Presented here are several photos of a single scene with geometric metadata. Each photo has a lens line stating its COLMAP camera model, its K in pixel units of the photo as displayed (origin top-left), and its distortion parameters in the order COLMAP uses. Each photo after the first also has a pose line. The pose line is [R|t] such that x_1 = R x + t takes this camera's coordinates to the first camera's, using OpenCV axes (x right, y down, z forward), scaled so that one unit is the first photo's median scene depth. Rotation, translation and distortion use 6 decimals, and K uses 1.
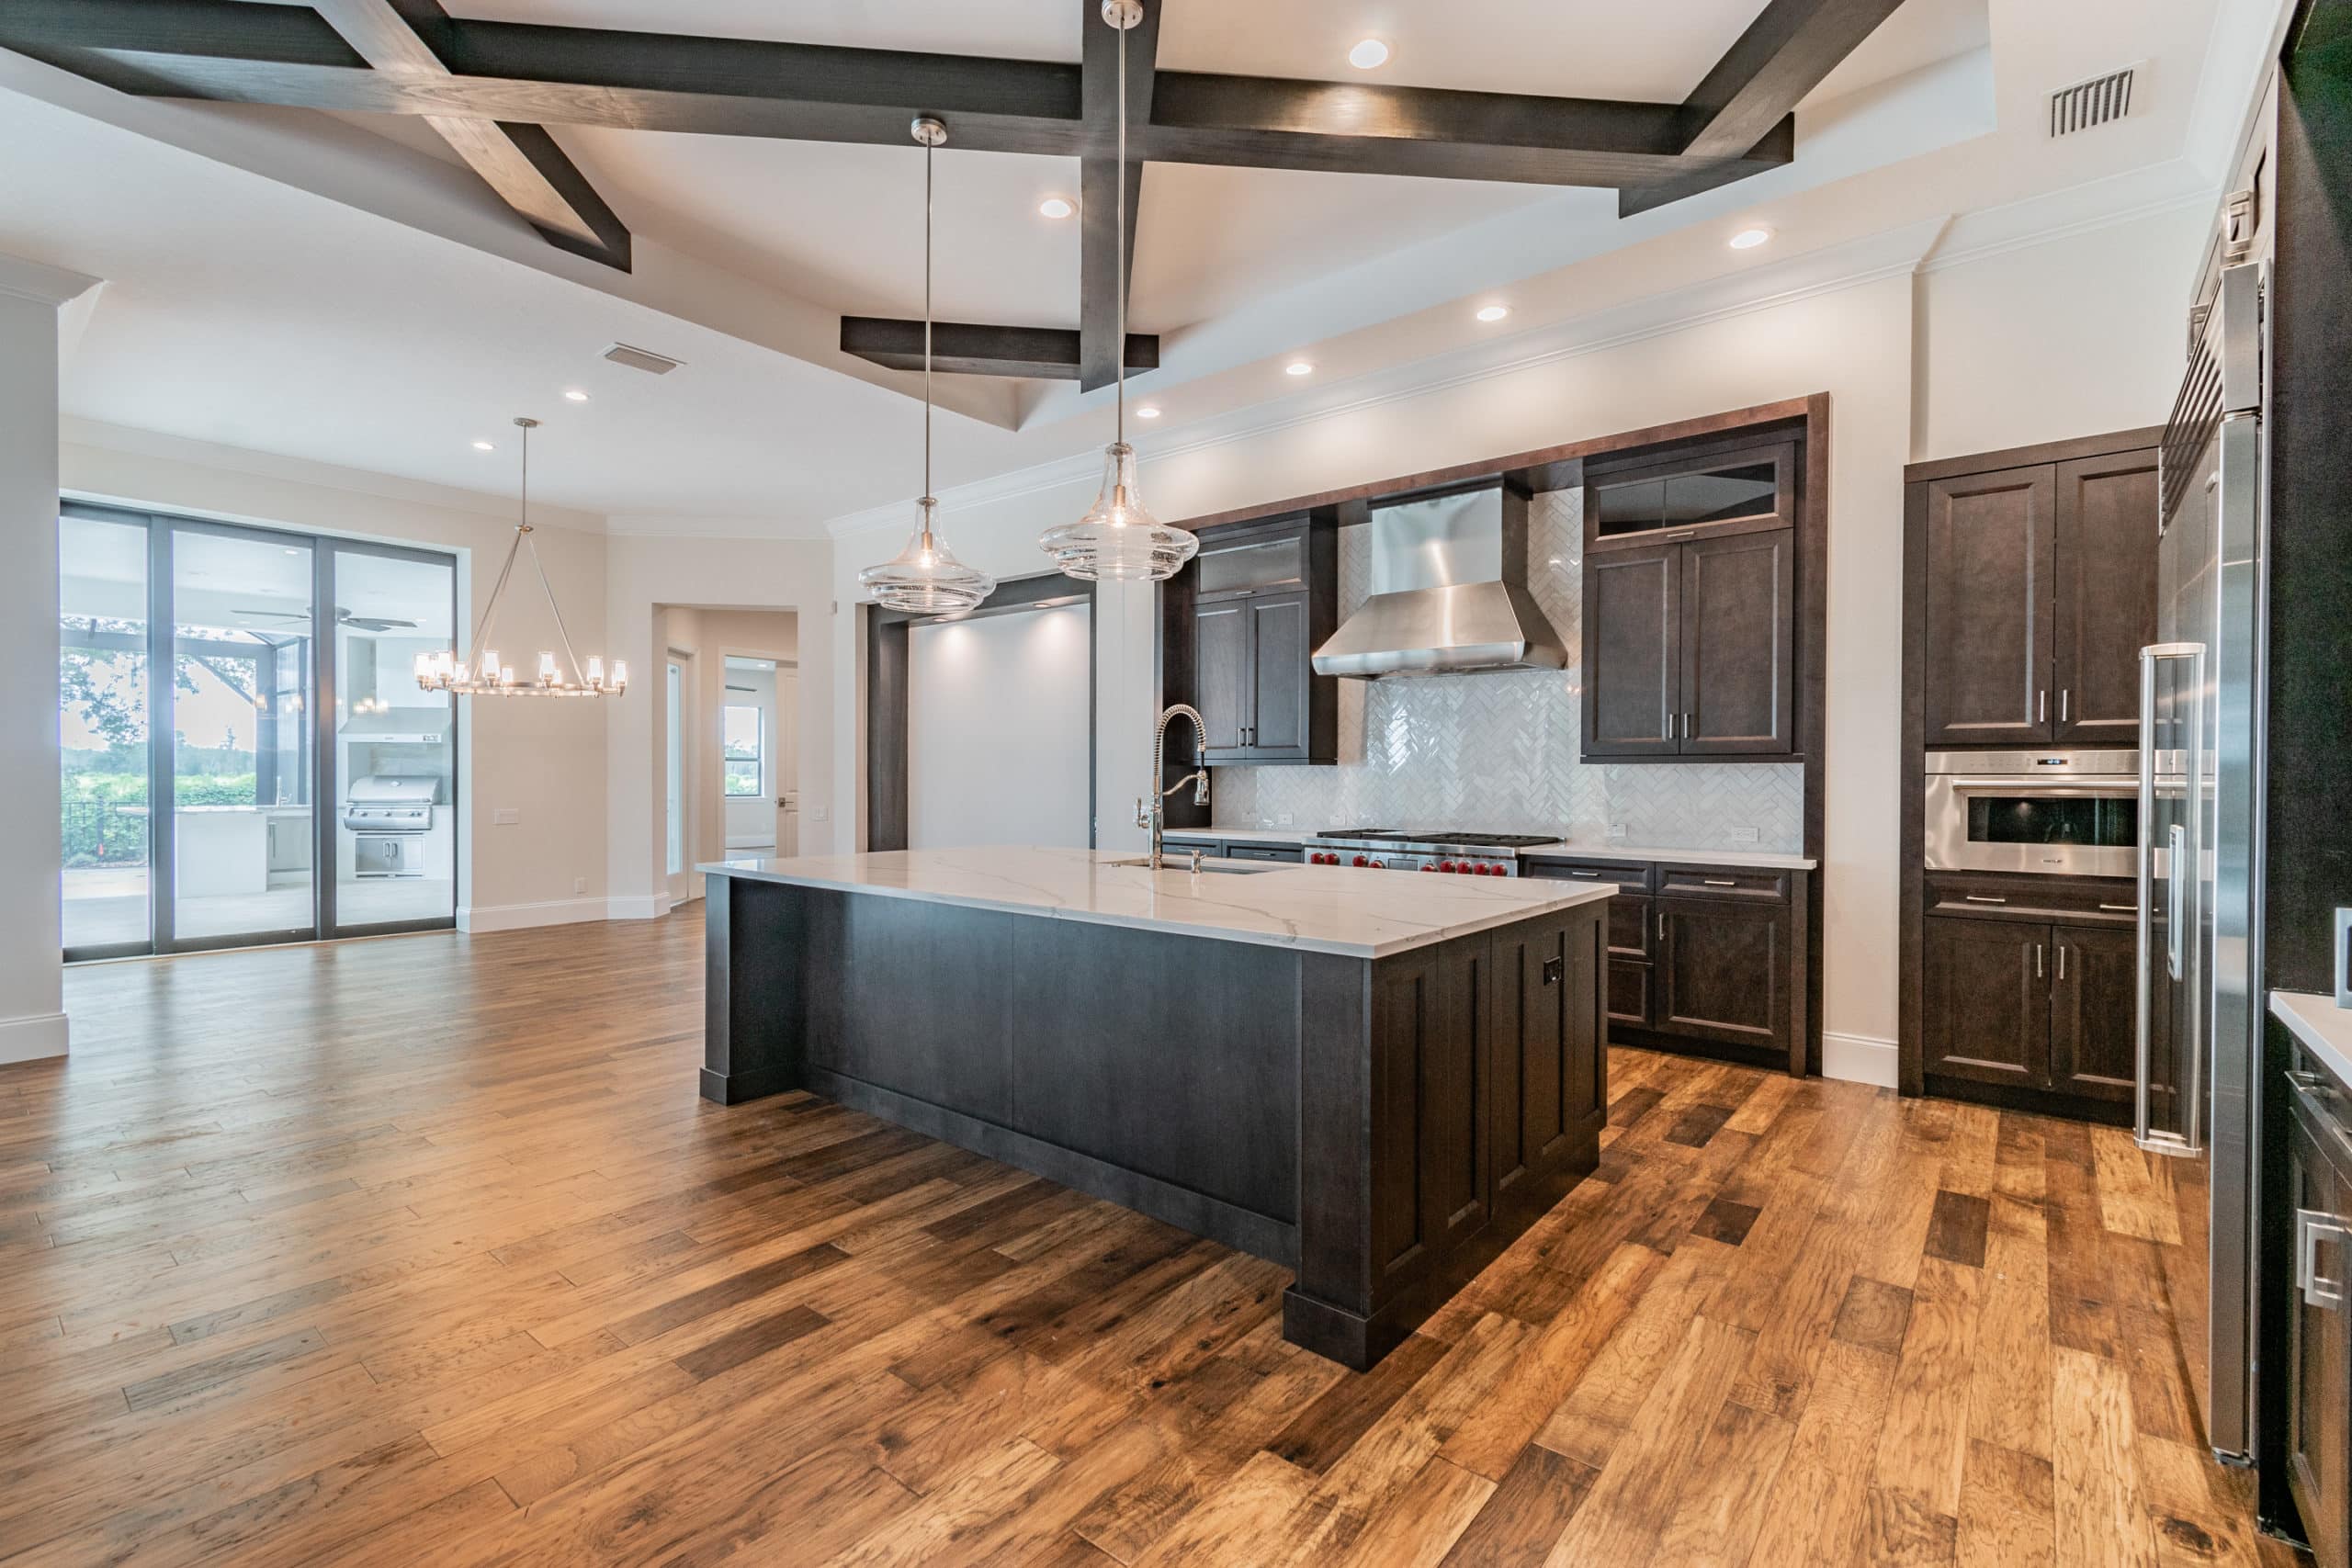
lens RADIAL K [[1070.8, 0, 1185.3], [0, 1070.8, 781.0], [0, 0, 1]] dist [0.000941, -0.000972]
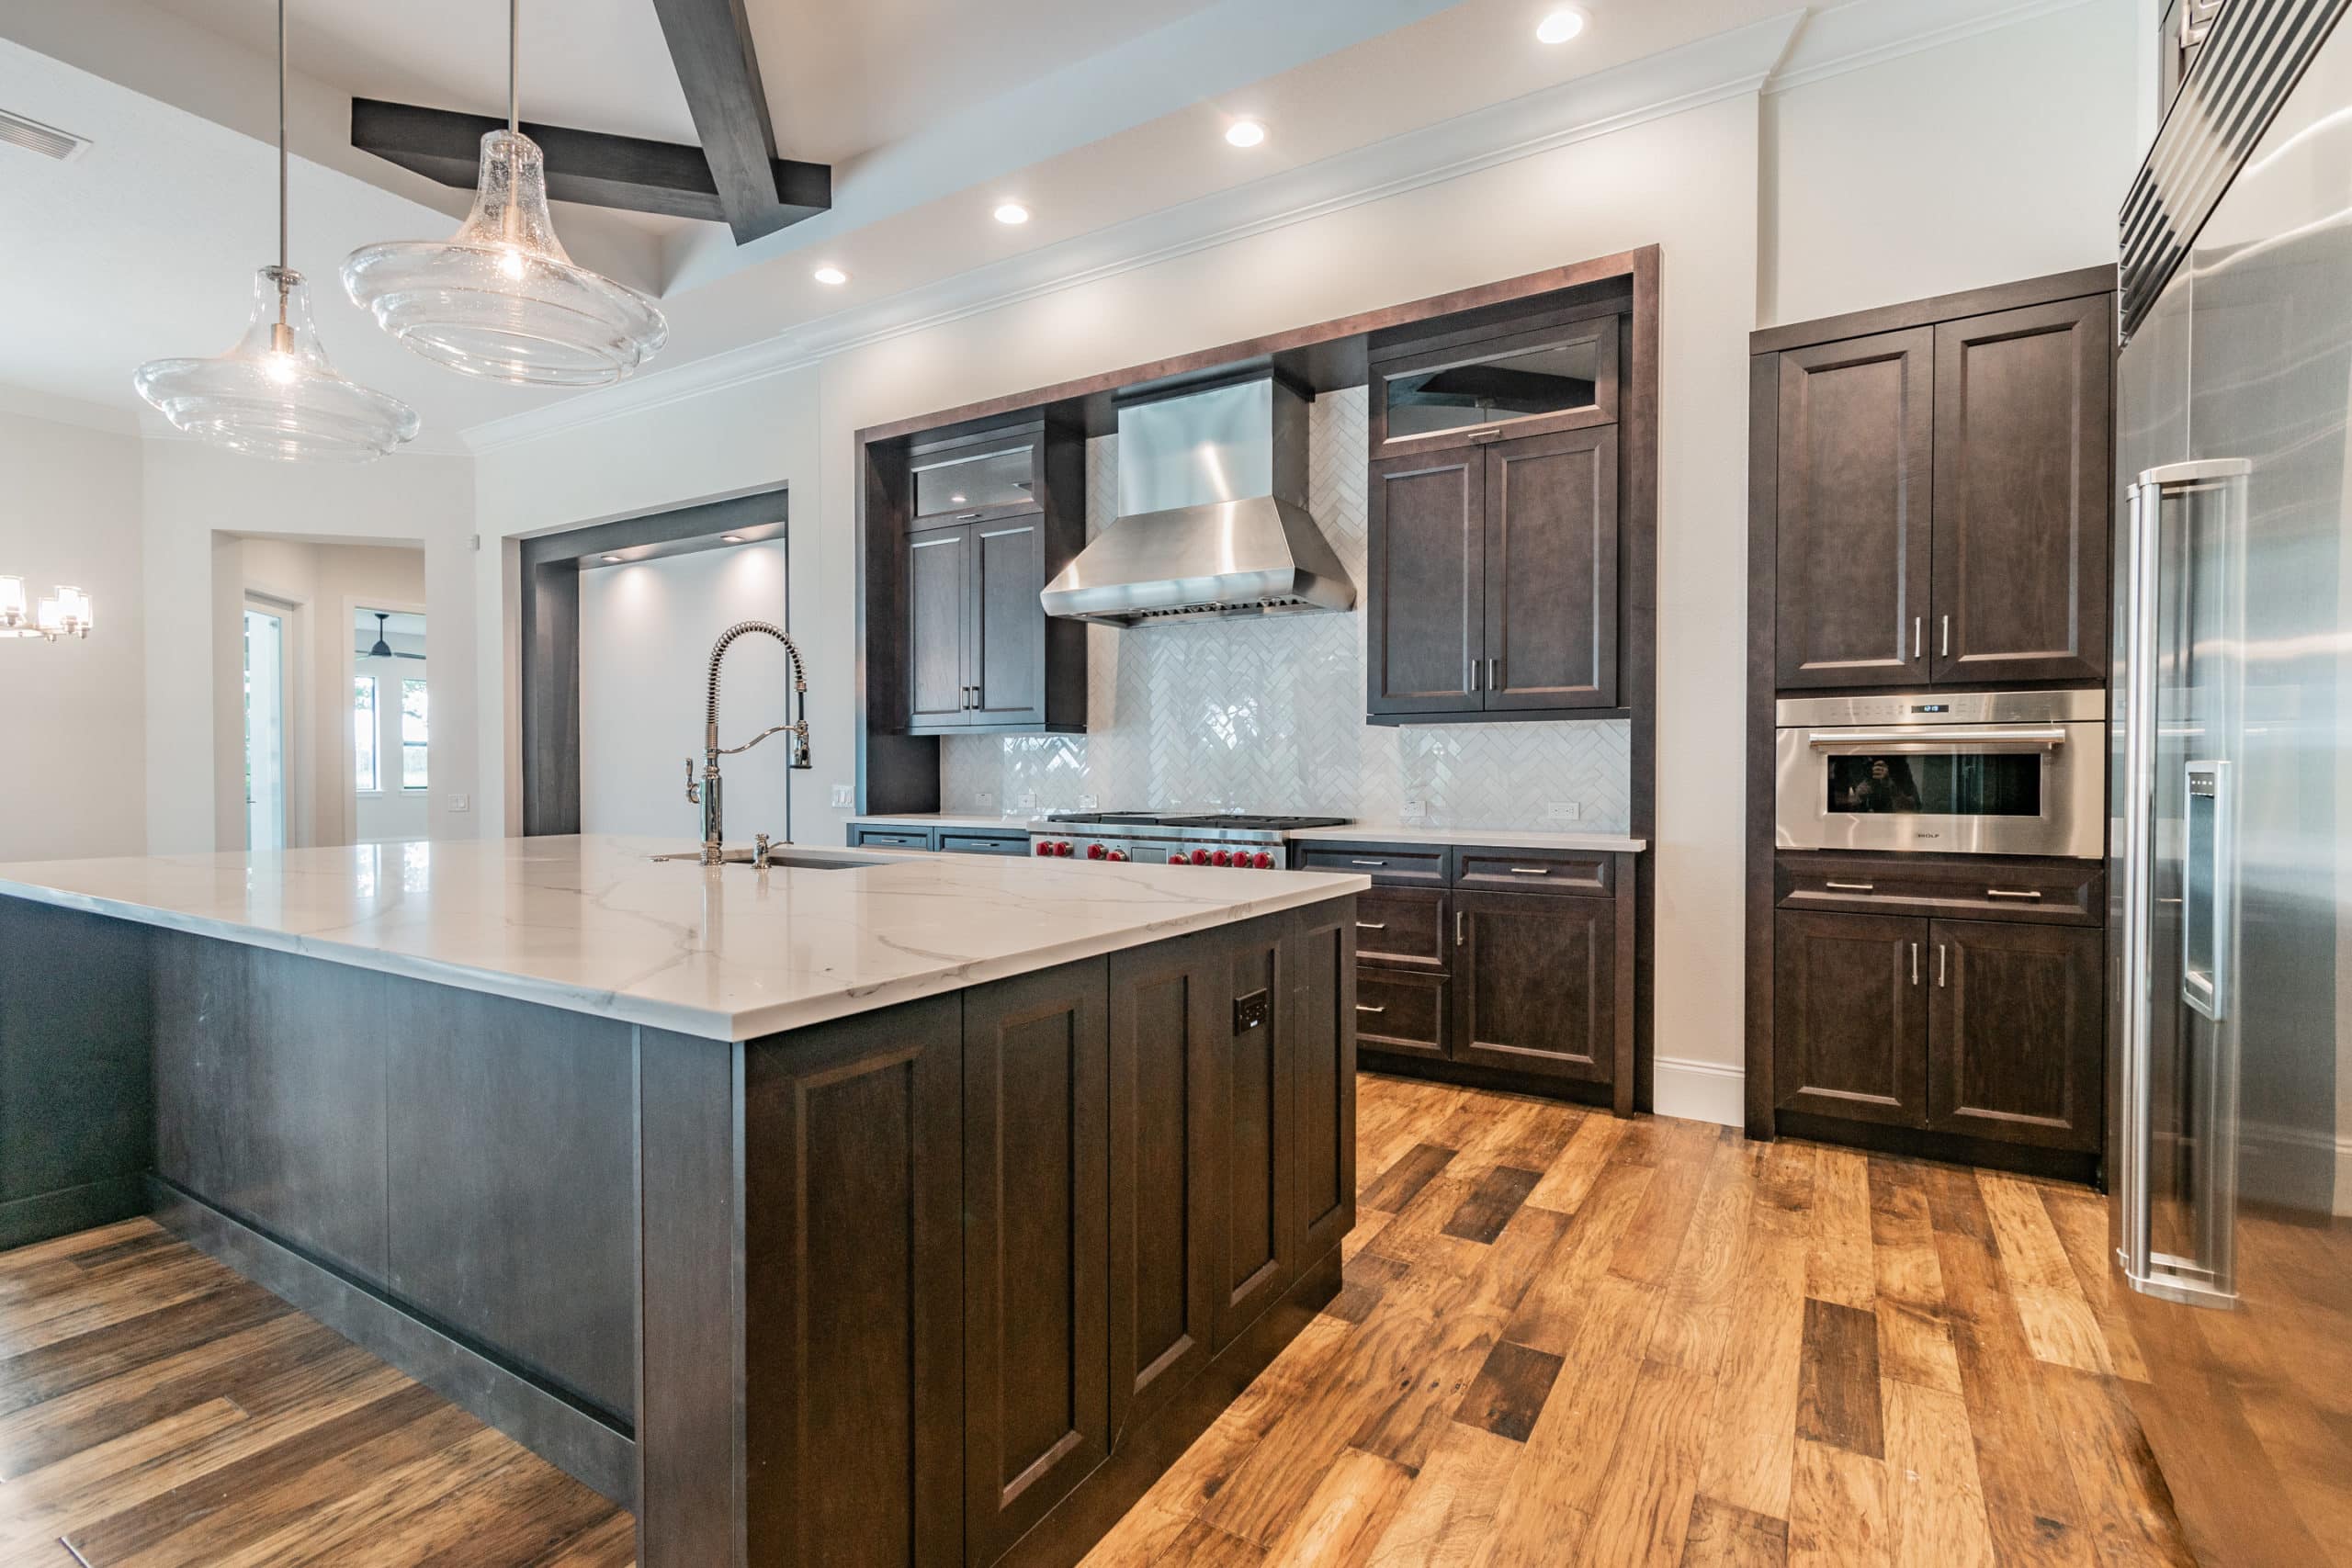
lens RADIAL K [[1070.8, 0, 1174.4], [0, 1070.8, 788.5], [0, 0, 1]] dist [0.000941, -0.000972]
pose [[0.993638, -0.008004, 0.112337, 0.166500], [0.006964, 0.999929, 0.009645, 0.027643], [-0.112406, -0.008801, 0.993623, 0.272667]]
